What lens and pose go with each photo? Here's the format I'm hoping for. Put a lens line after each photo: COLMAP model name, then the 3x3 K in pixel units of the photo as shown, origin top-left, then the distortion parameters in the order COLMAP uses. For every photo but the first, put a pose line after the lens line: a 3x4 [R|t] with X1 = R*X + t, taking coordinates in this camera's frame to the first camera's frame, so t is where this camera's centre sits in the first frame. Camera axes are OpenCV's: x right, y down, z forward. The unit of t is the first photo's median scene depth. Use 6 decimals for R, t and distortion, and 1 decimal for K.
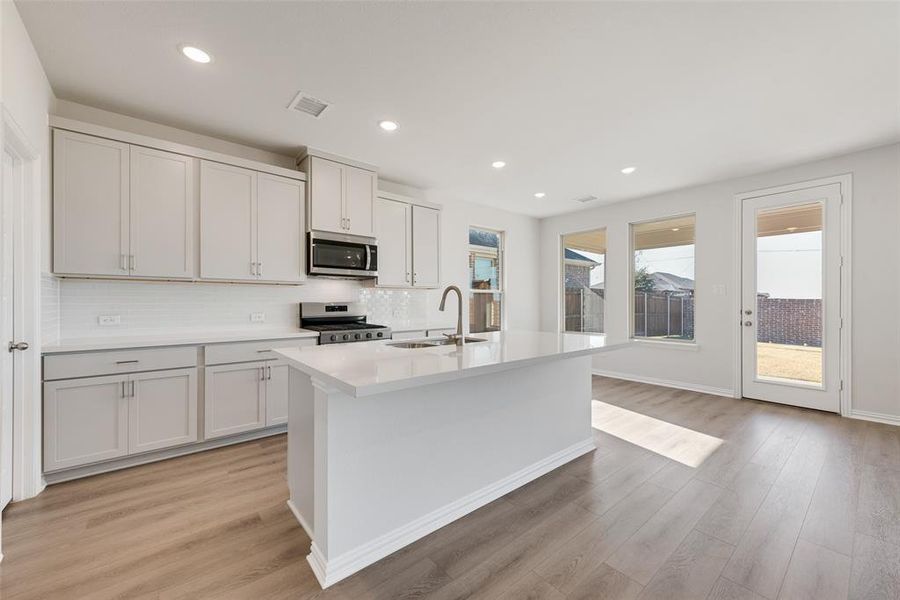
lens RADIAL K [[355.0, 0, 450.0], [0, 355.0, 300.0], [0, 0, 1]] dist [0.011997, -0.000144]
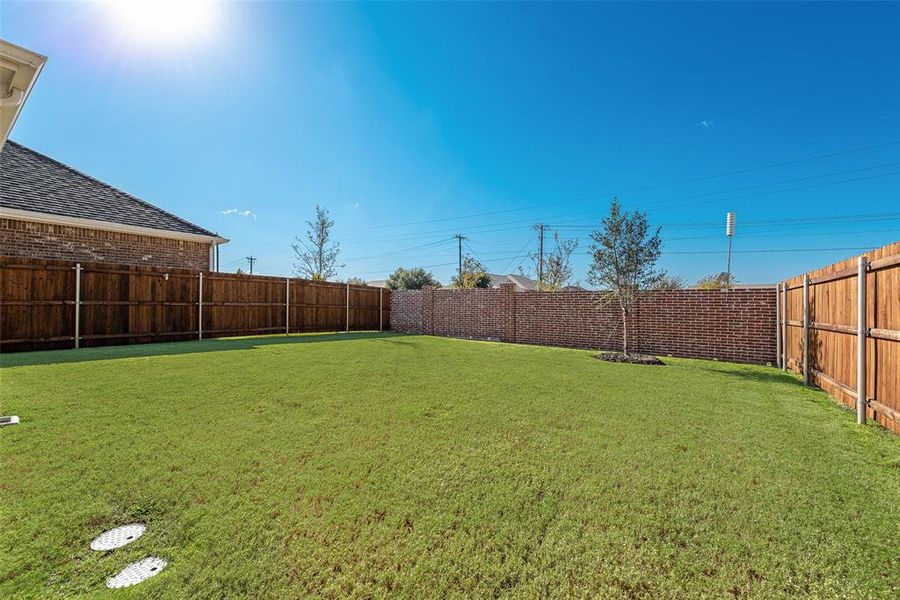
lens RADIAL K [[354.8, 0, 449.0], [0, 354.8, 302.9], [0, 0, 1]] dist [0.009552, -0.000131]
pose [[0.967680, 0.003273, 0.252162, 2.461430], [-0.003635, 0.999993, 0.000969, 0.119263], [-0.252157, -0.001854, 0.967685, 0.383996]]
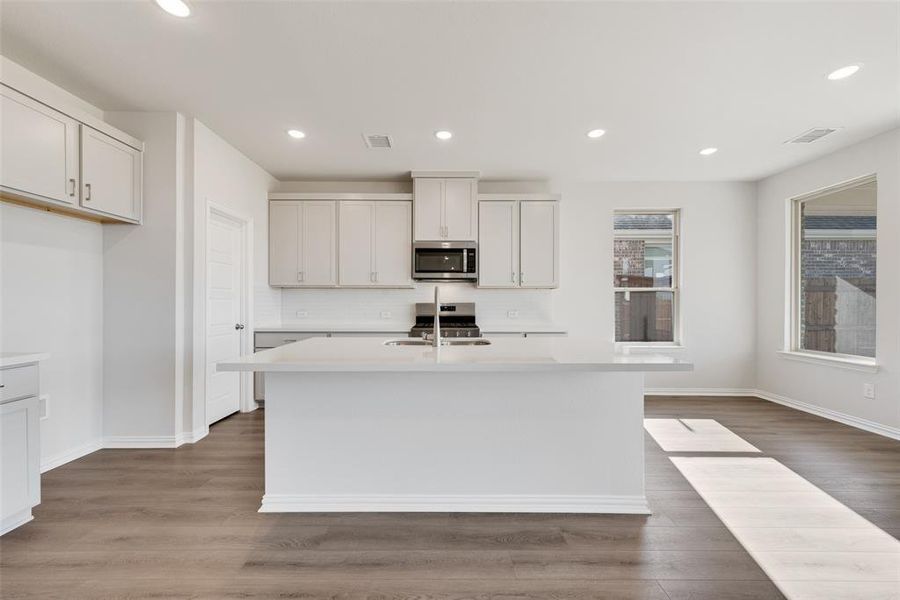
lens RADIAL K [[354.8, 0, 449.0], [0, 354.8, 302.9], [0, 0, 1]] dist [0.009552, -0.000131]
pose [[0.767847, 0.001723, -0.640631, 0.418317], [0.001751, 0.999987, 0.004787, 0.001050], [0.640631, -0.004798, 0.767834, 0.164029]]
